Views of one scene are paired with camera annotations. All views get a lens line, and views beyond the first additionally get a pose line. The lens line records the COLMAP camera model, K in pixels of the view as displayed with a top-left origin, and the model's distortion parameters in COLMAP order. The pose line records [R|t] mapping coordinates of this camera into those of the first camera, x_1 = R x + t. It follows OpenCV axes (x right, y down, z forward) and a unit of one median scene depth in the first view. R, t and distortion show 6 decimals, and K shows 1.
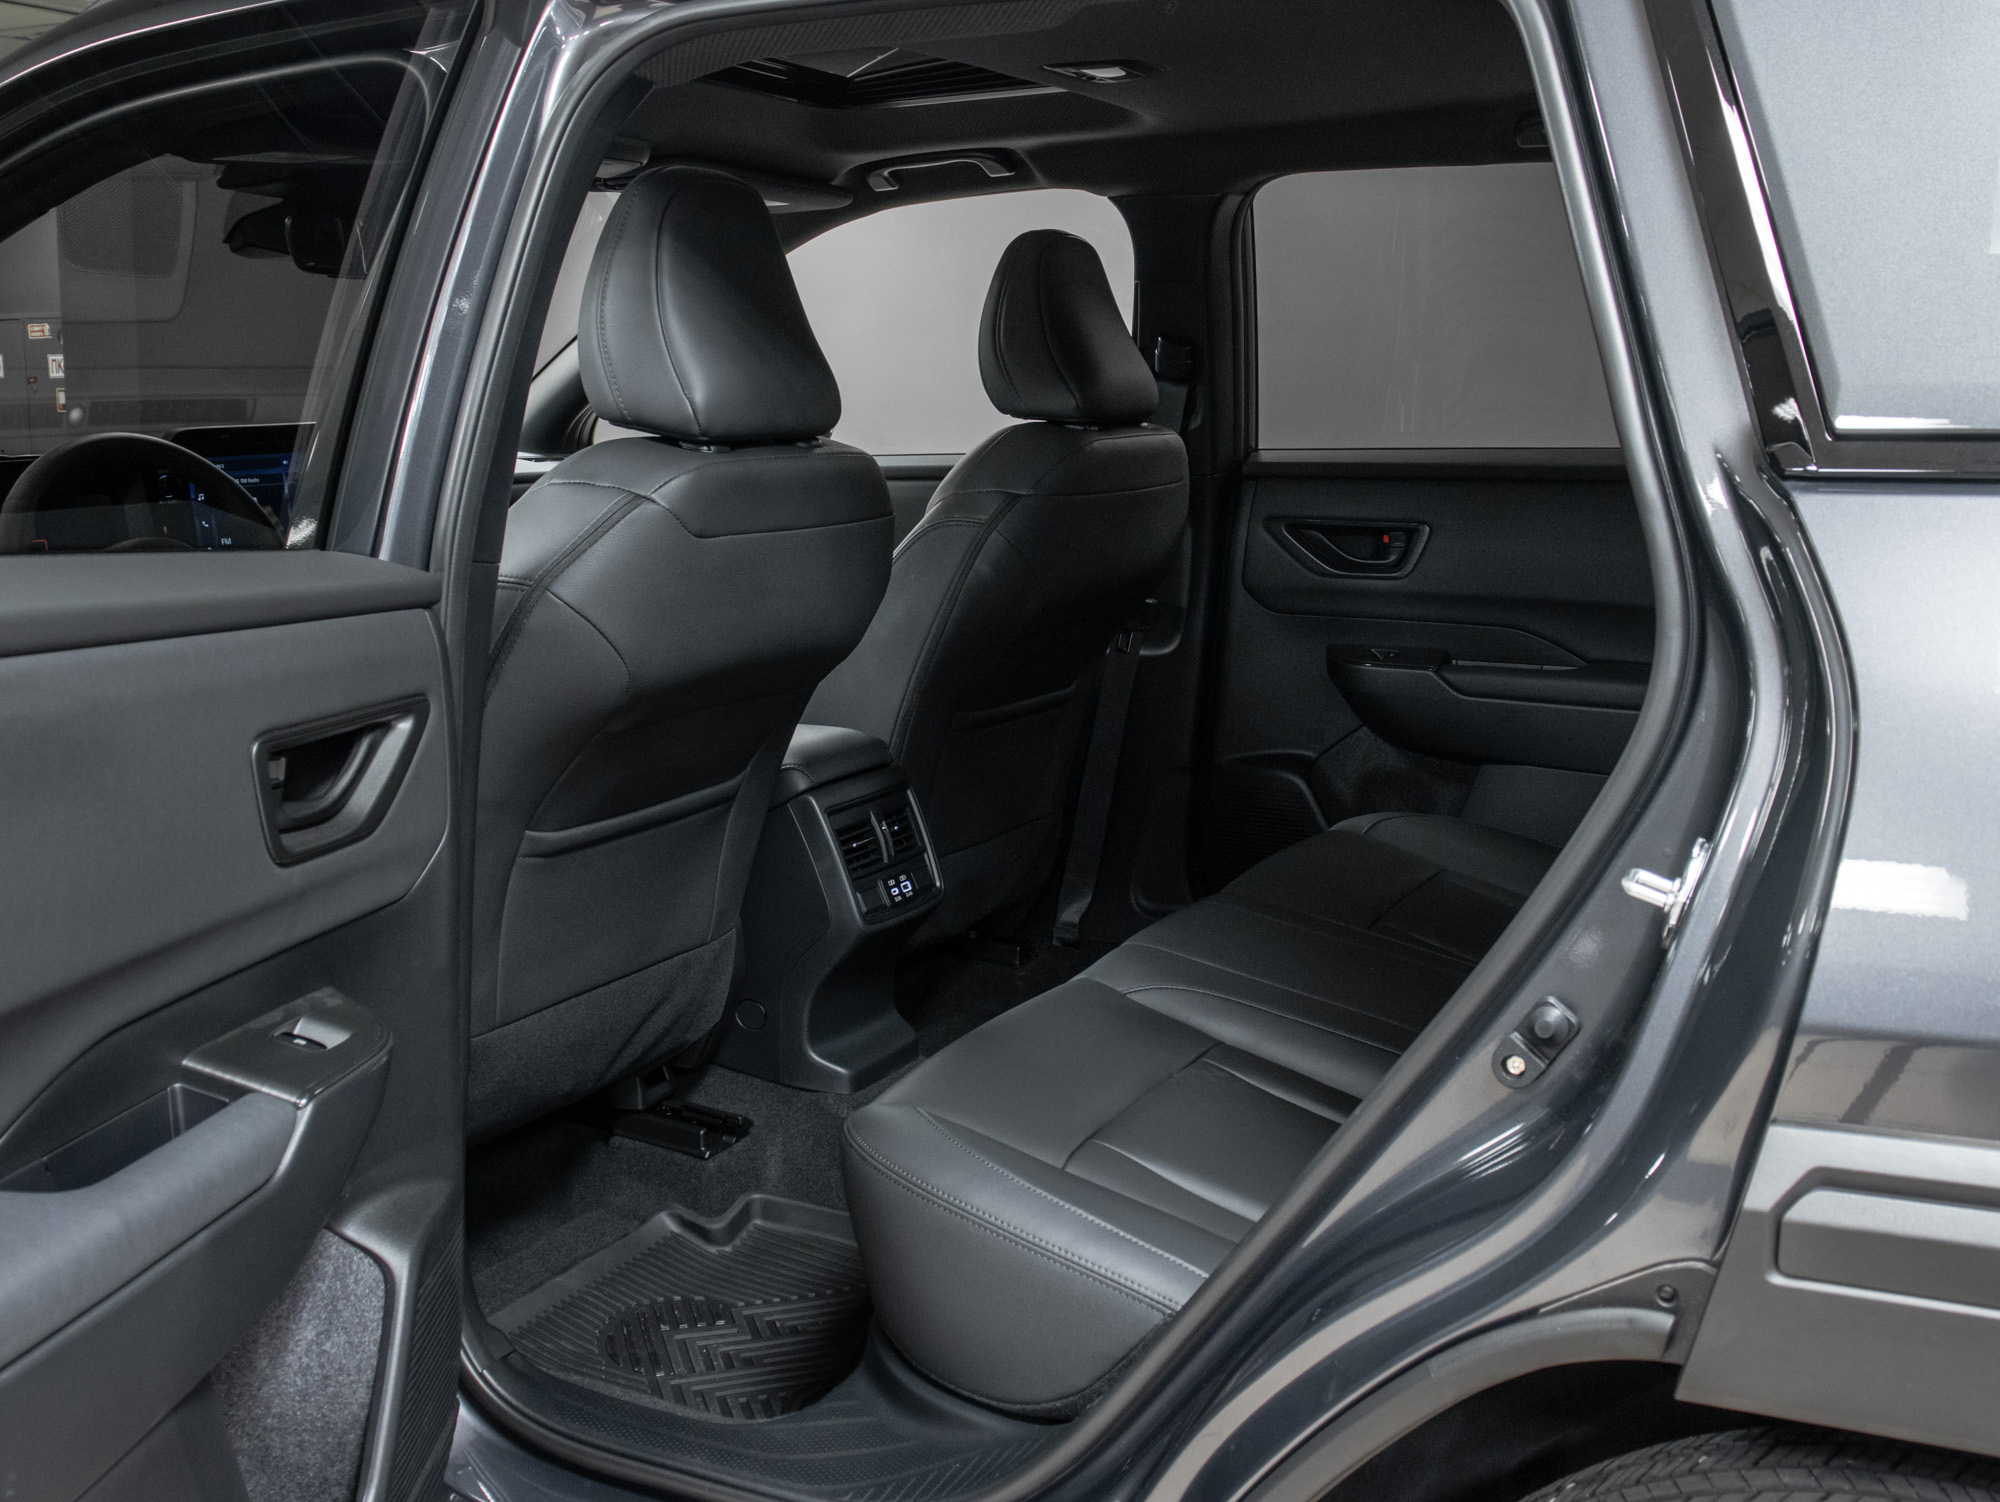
lens RADIAL K [[1962.9, 0, 1000.7], [0, 1962.9, 669.8], [0, 0, 1]] dist [-0.150845, 0.100332]
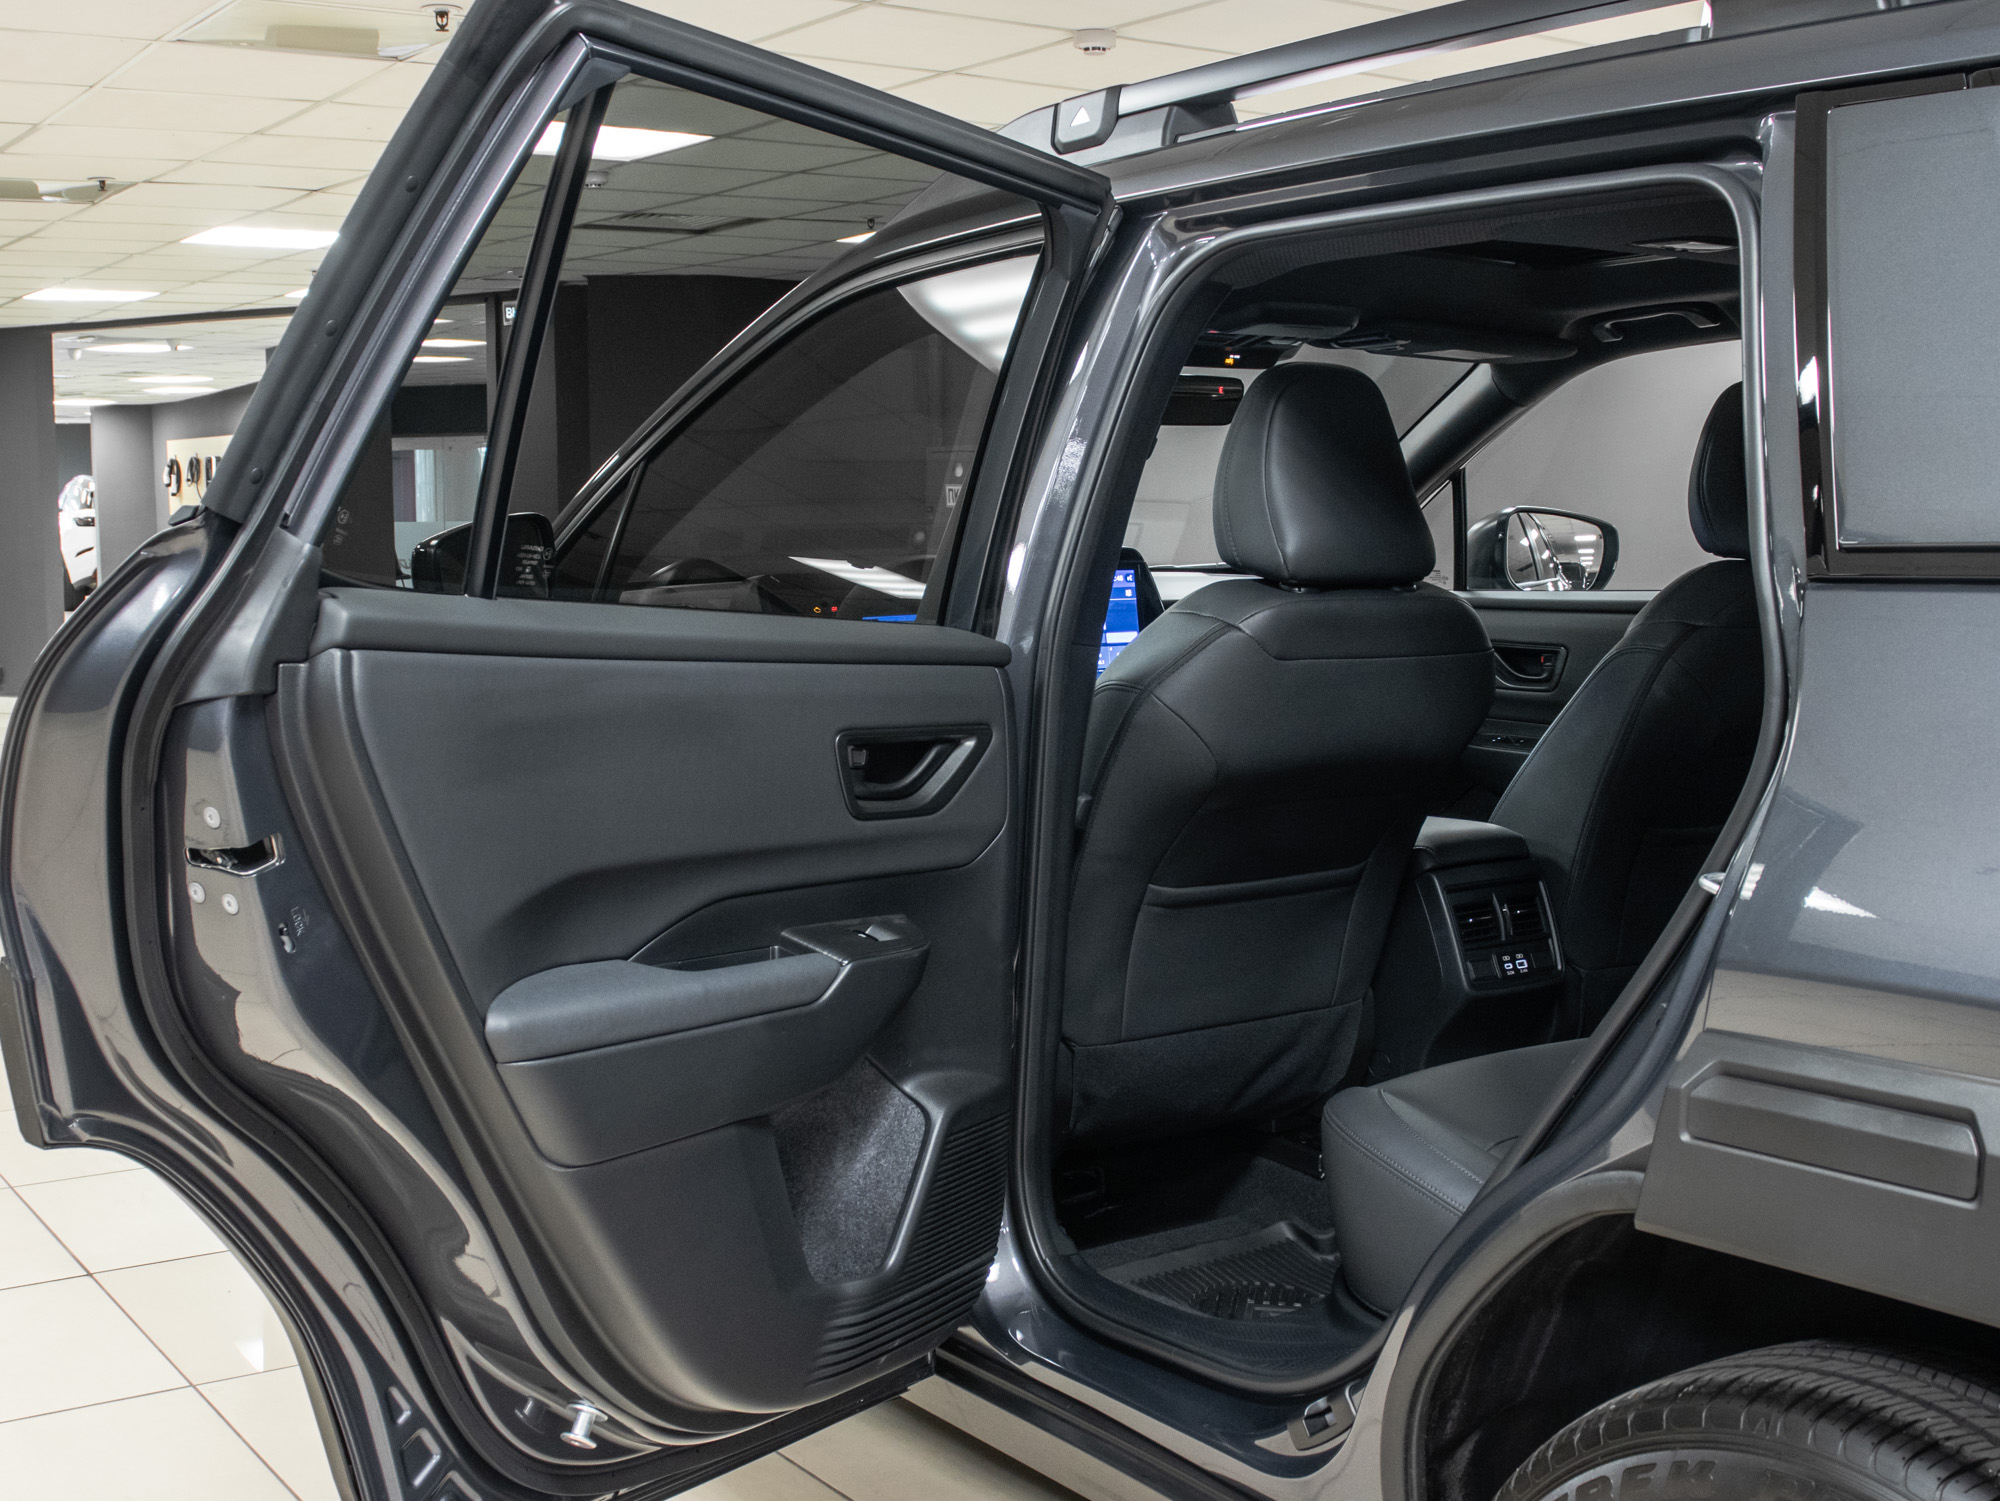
lens RADIAL K [[1962.9, 0, 1000.7], [0, 1962.9, 669.3], [0, 0, 1]] dist [-0.150845, 0.100332]
pose [[0.904886, 0.034953, -0.424217, 0.264411], [-0.064403, 0.996392, -0.055279, 0.041166], [0.420754, 0.077342, 0.903872, -0.260311]]
